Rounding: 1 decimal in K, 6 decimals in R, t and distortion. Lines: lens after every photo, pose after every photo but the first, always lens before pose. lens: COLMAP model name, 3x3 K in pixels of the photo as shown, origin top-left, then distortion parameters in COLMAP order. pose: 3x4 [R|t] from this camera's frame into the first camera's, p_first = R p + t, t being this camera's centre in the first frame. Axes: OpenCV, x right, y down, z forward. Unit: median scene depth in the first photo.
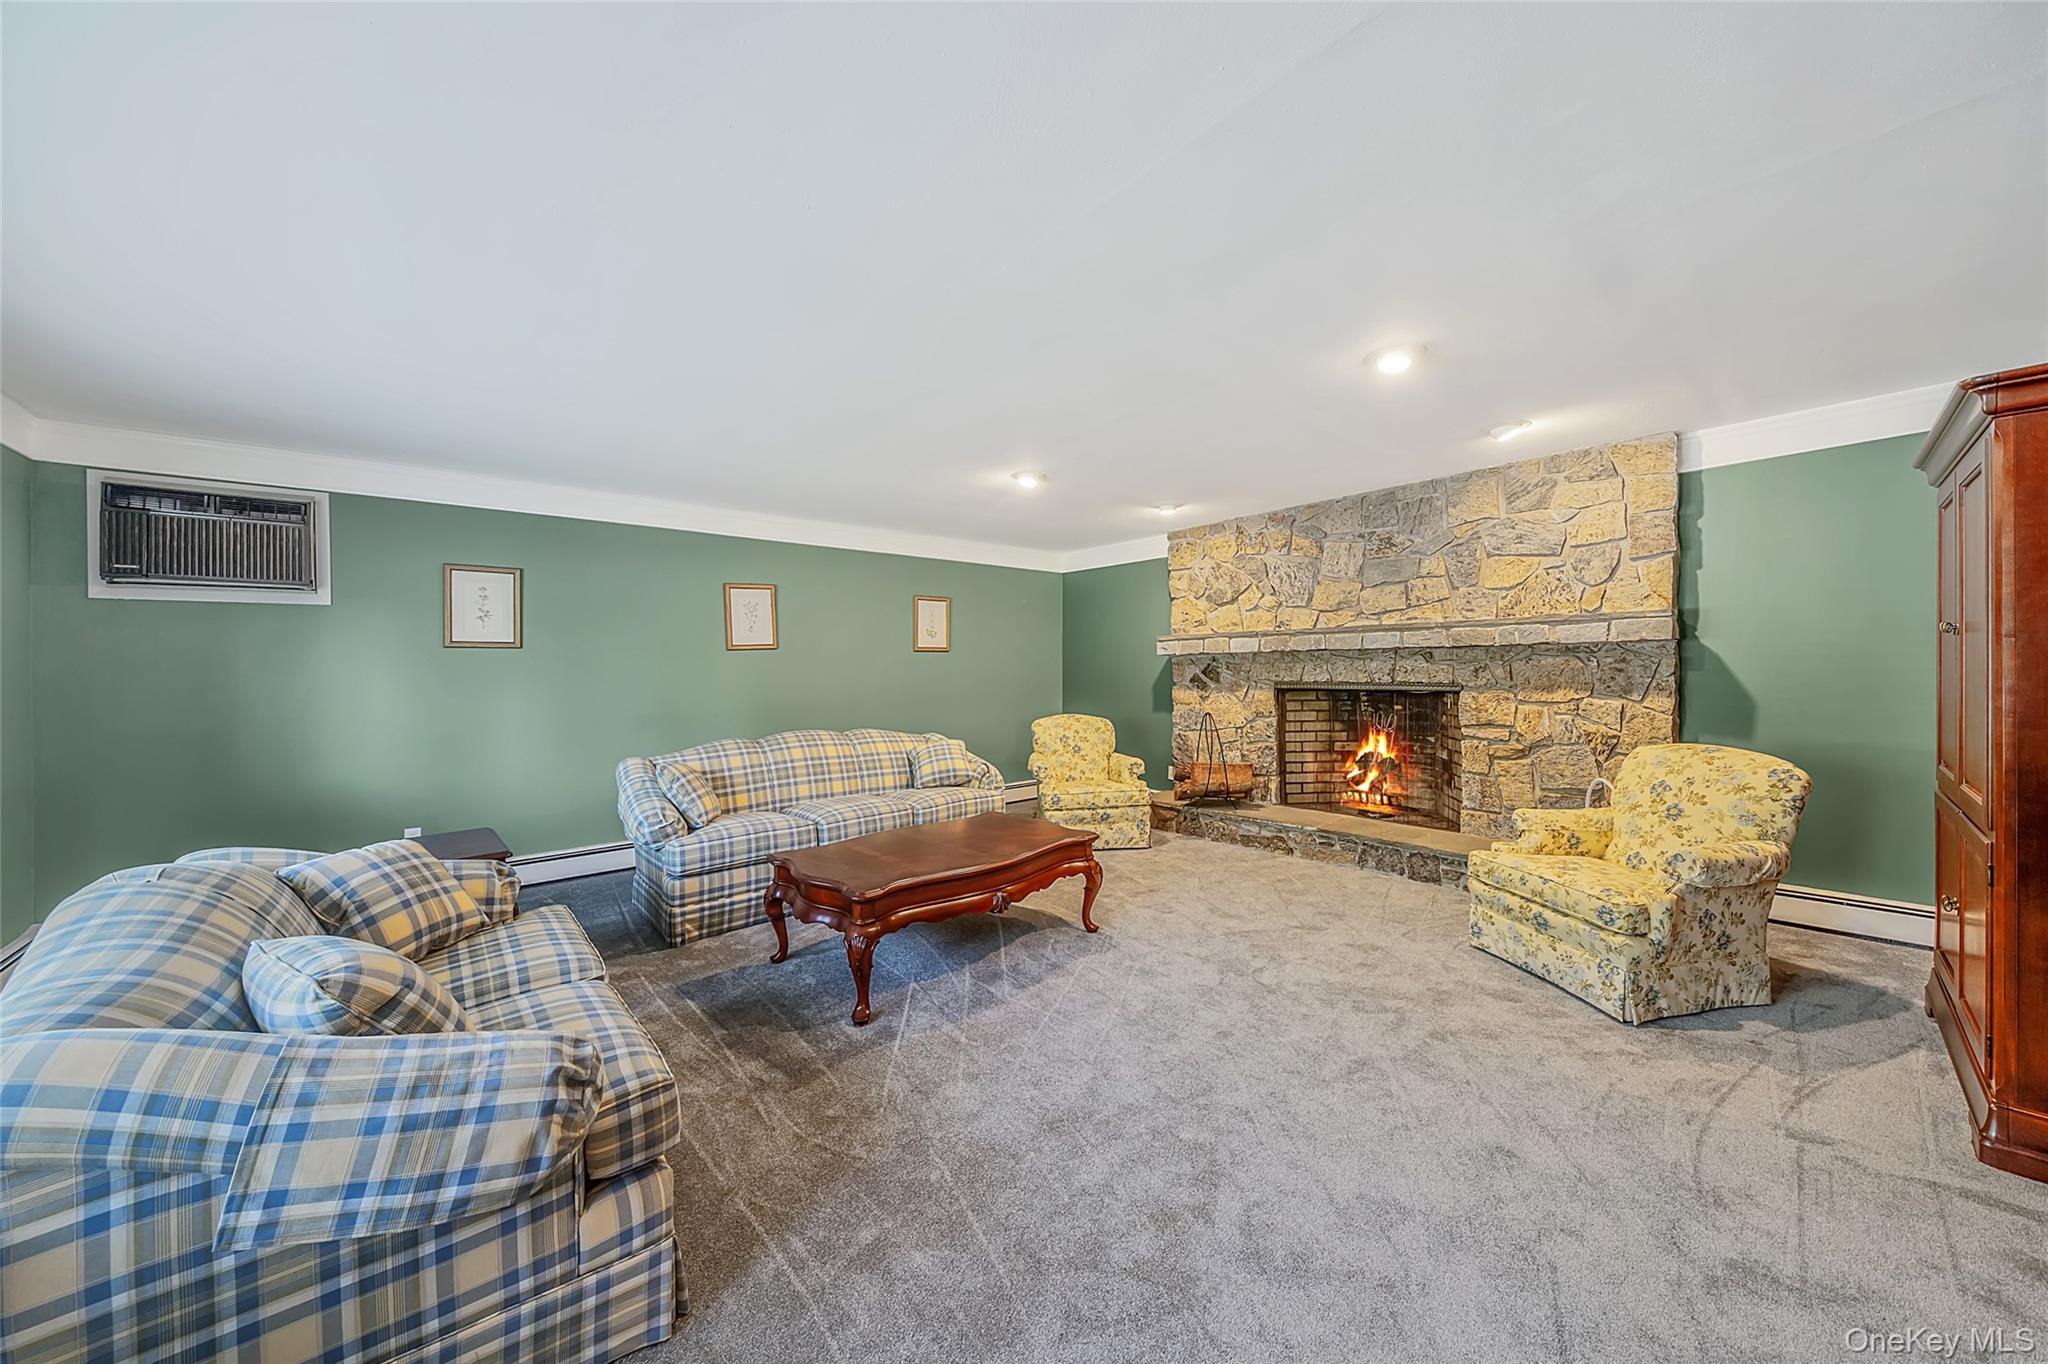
lens RADIAL K [[705.6, 0, 1026.6], [0, 705.6, 668.3], [0, 0, 1]] dist [-0.003260, 0.000048]
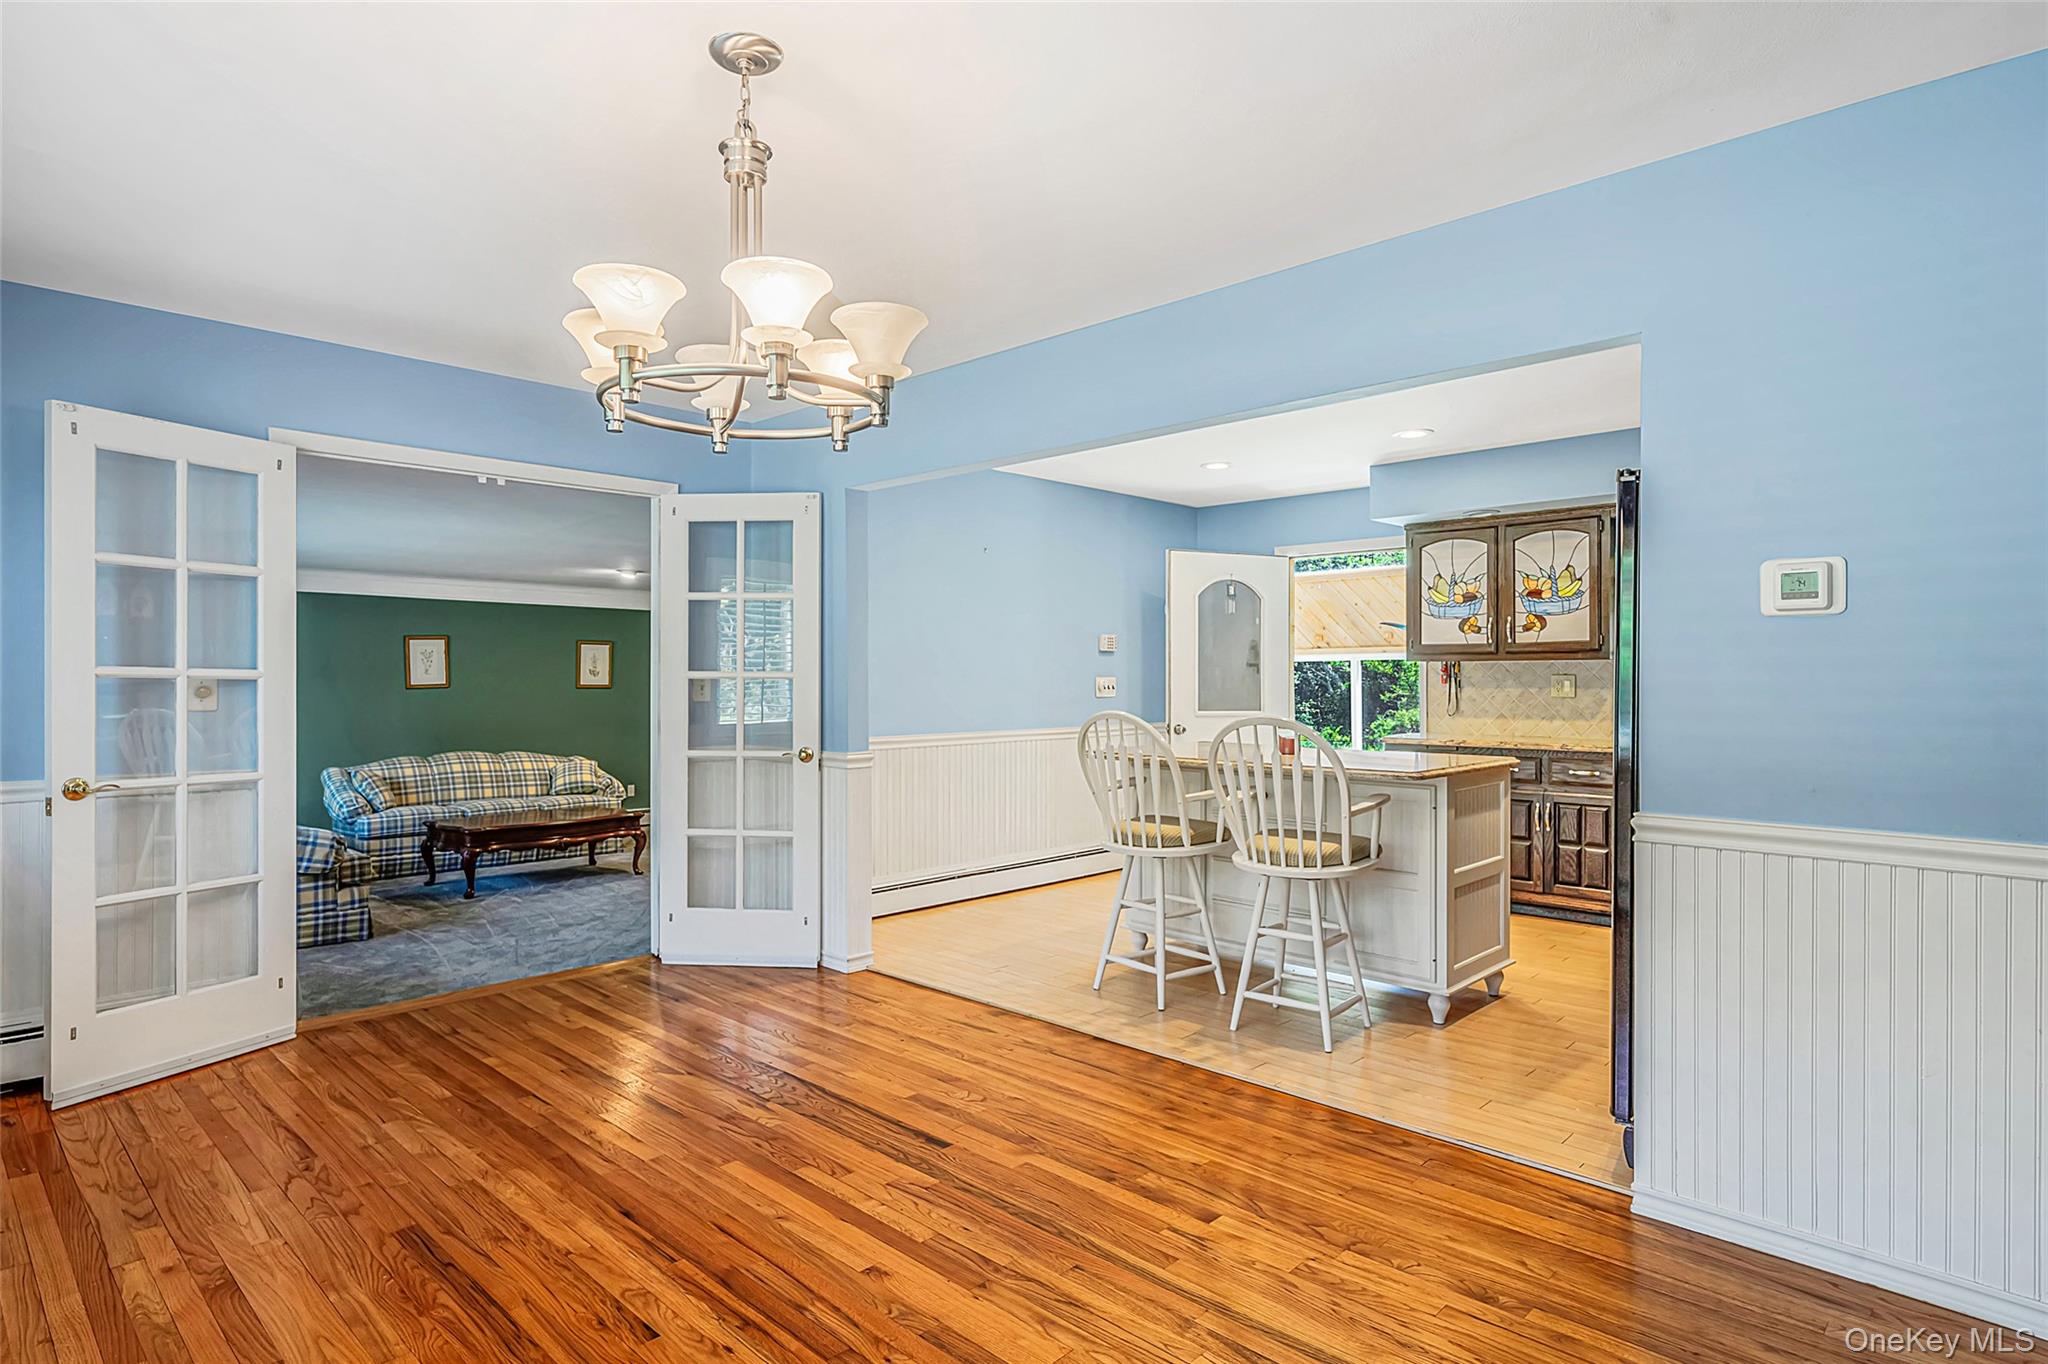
lens RADIAL K [[1107.5, 0, 1024.8], [0, 1107.5, 673.0], [0, 0, 1]] dist [0.003623, 0.000426]
pose [[0.995967, 0.010501, 0.089099, 0.732776], [-0.009327, 0.999864, -0.013587, -0.055253], [-0.089230, 0.012701, 0.995930, -1.572492]]
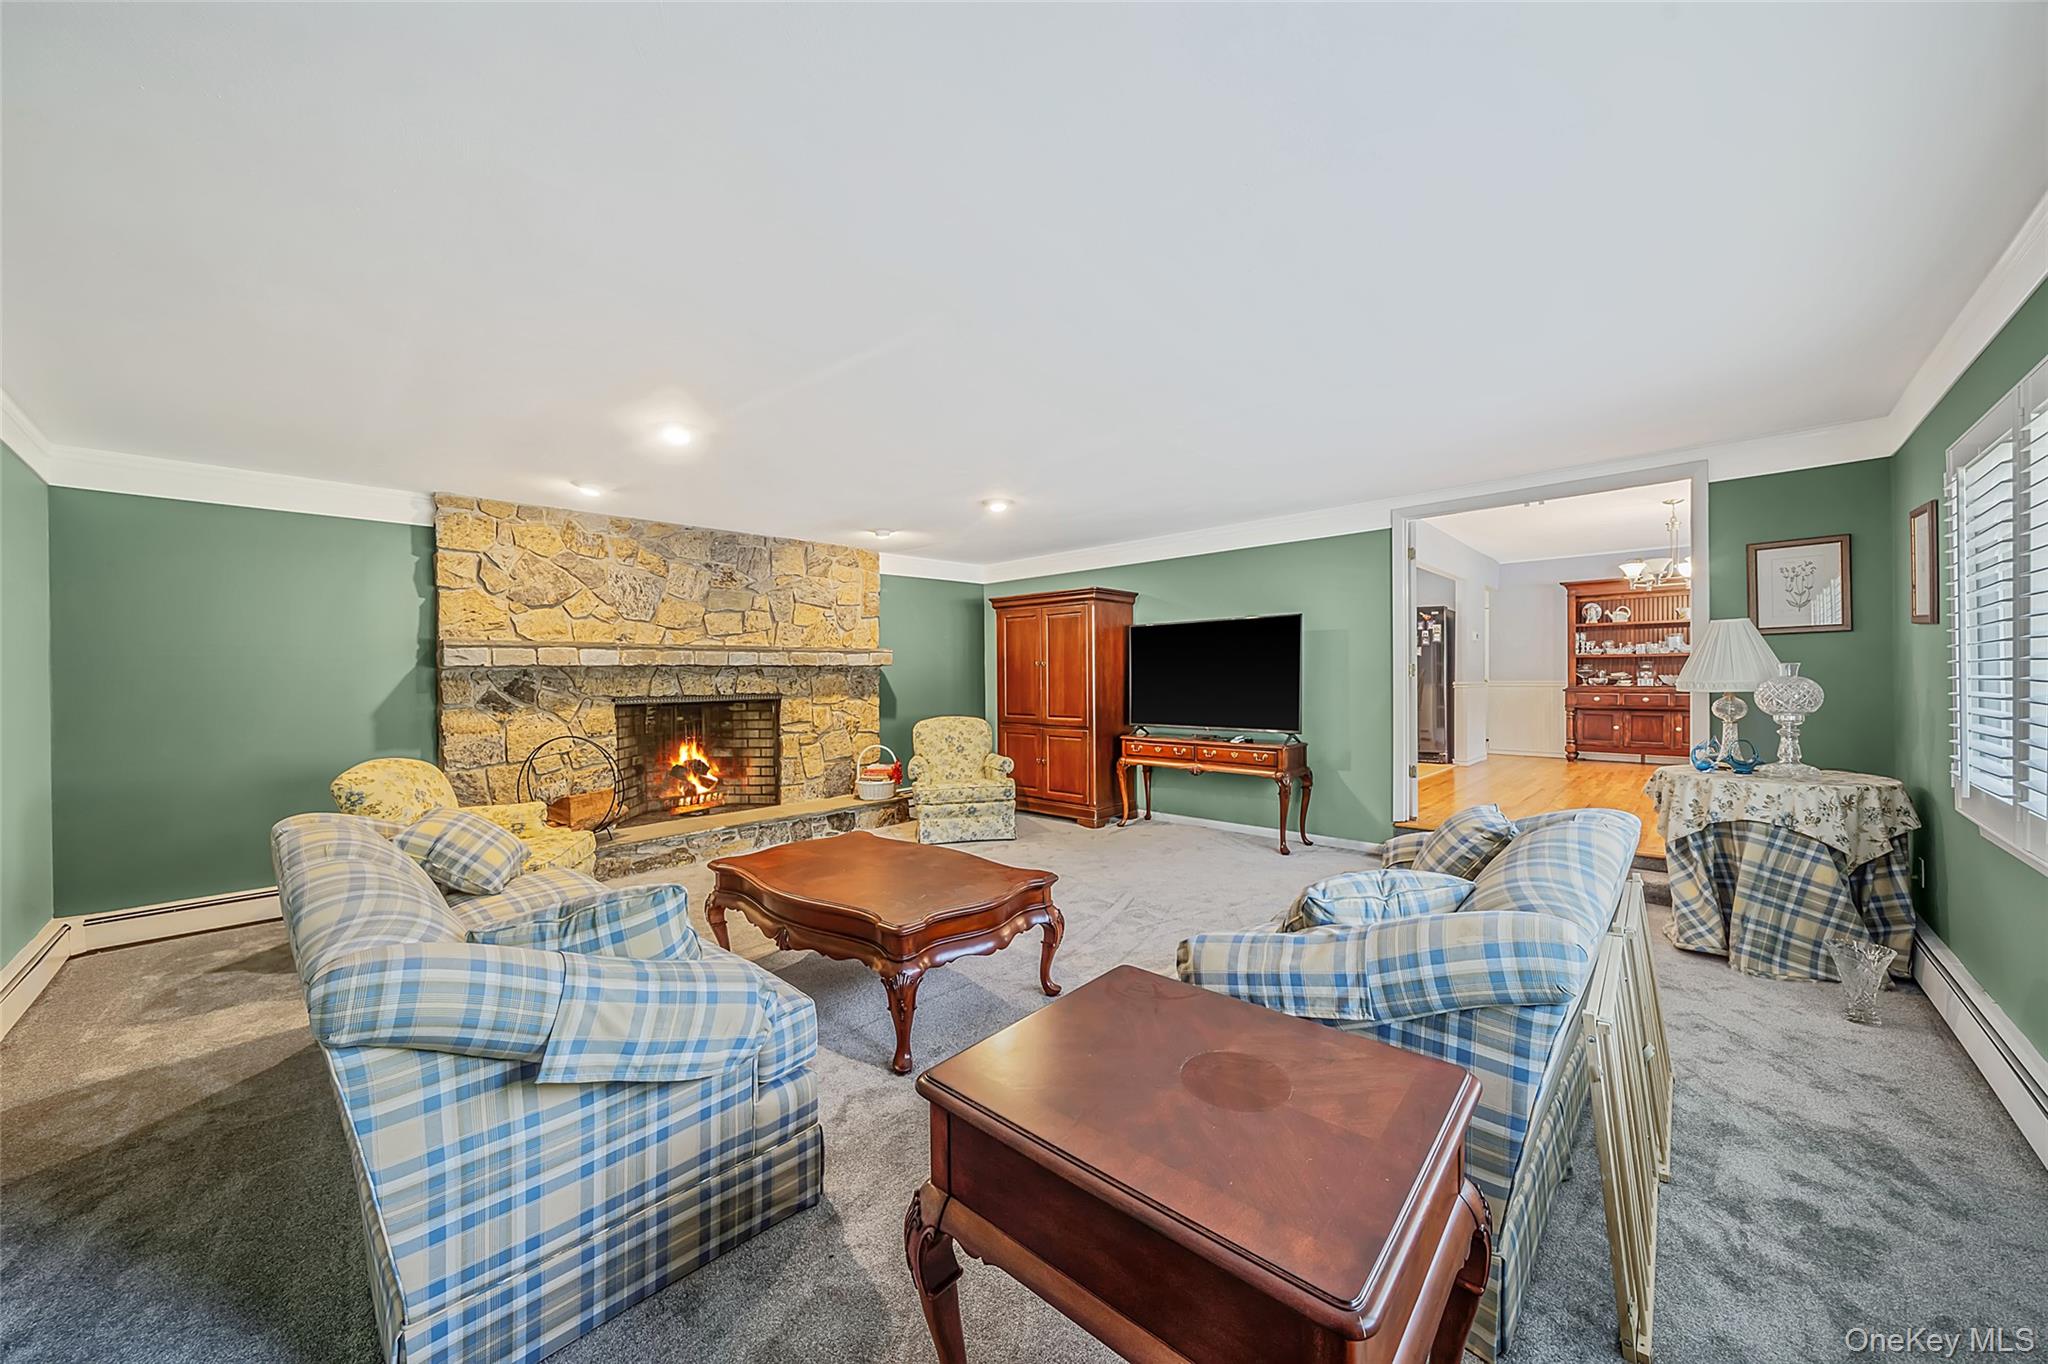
lens RADIAL K [[705.6, 0, 1025.5], [0, 705.6, 683.7], [0, 0, 1]] dist [-0.003260, 0.000048]
pose [[-0.097506, -0.001787, 0.995233, -0.721454], [0.011716, 0.999927, 0.002943, 0.004248], [-0.995166, 0.011947, -0.097478, 0.622460]]
